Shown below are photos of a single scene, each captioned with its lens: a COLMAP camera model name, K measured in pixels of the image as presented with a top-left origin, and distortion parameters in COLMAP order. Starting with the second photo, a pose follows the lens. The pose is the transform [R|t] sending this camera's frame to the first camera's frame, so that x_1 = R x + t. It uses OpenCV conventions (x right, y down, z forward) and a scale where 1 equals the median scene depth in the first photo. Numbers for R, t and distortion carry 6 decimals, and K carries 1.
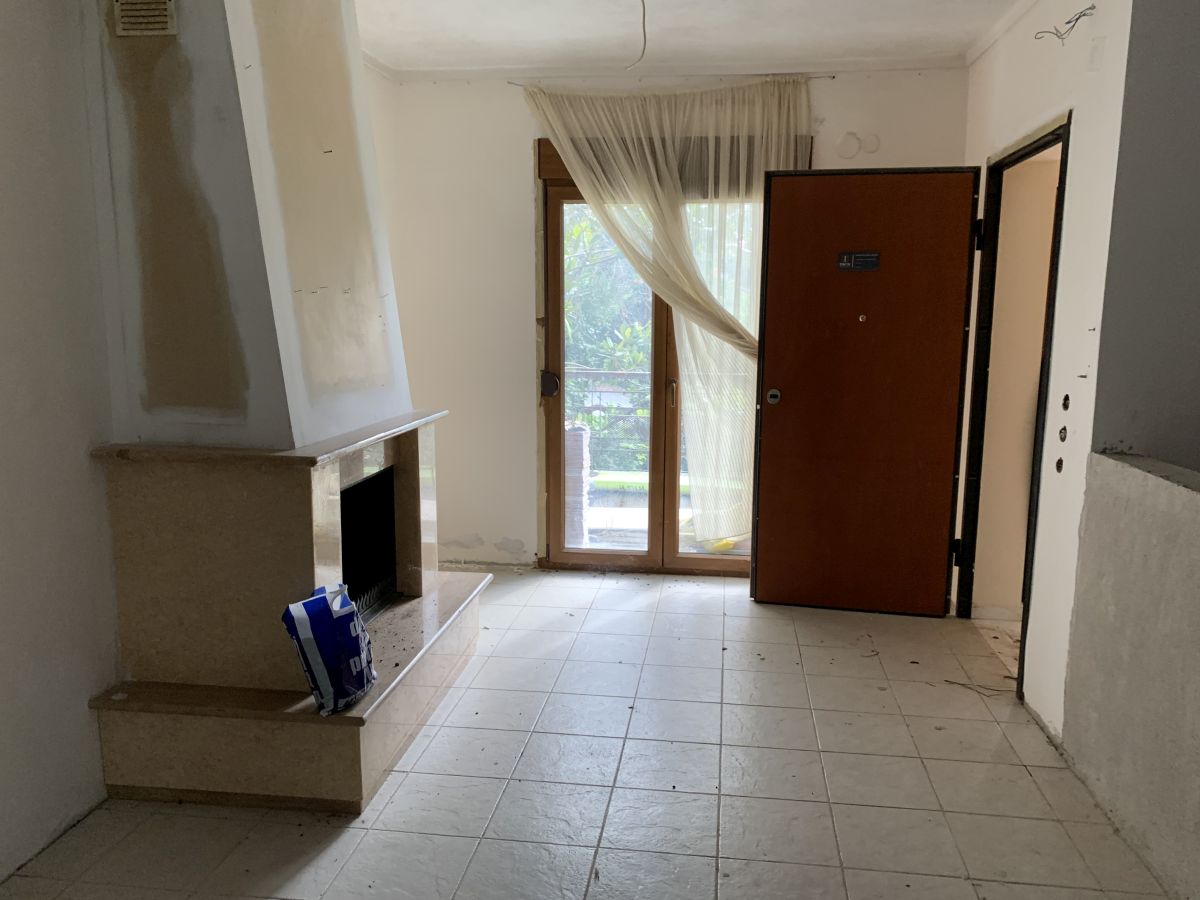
lens RADIAL K [[918.0, 0, 600.0], [0, 918.0, 450.0], [0, 0, 1]] dist [-0.004764, 0.010268]
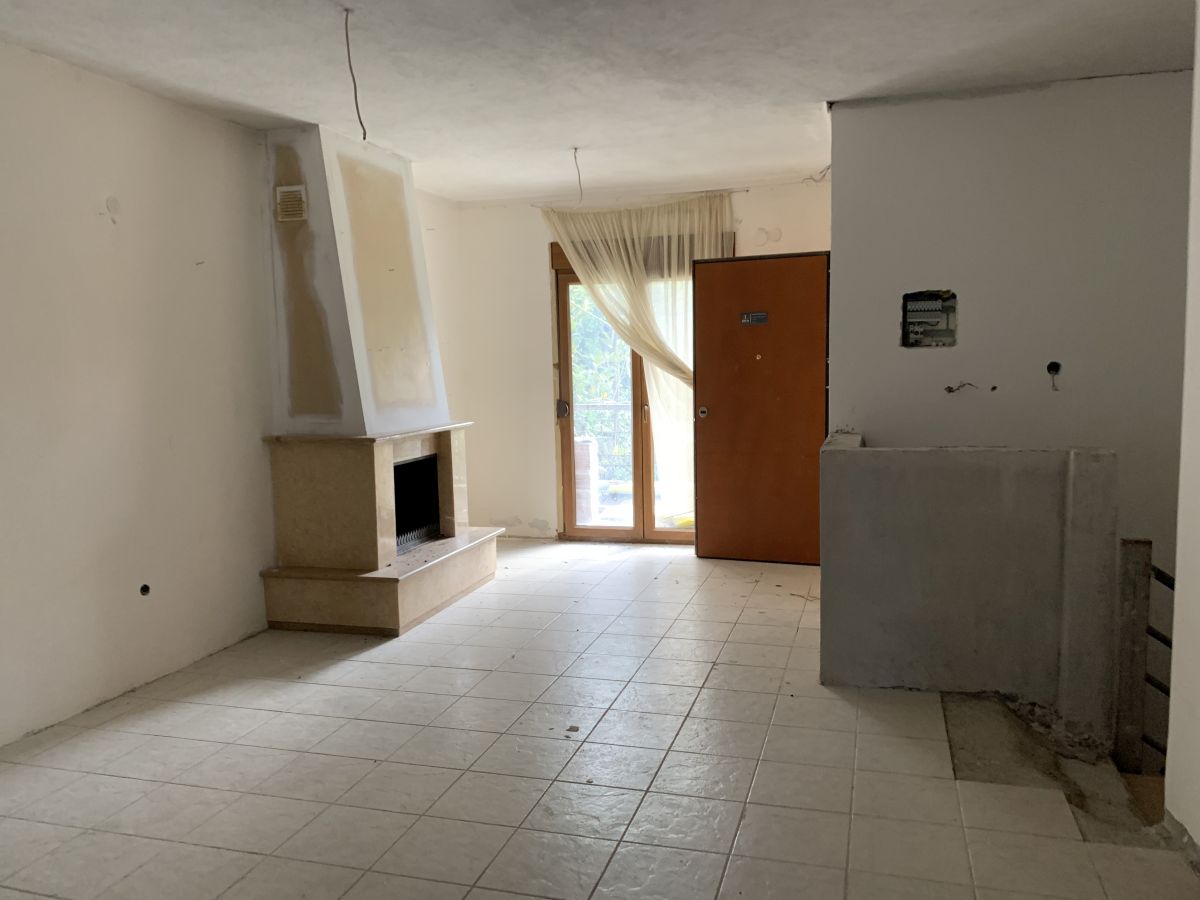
lens RADIAL K [[914.2, 0, 600.0], [0, 914.2, 450.0], [0, 0, 1]] dist [0.006076, -0.000845]
pose [[0.987575, -0.013913, -0.156532, 0.244181], [0.005067, 0.998375, -0.056768, 0.079001], [0.157067, 0.055269, 0.986040, -0.427941]]
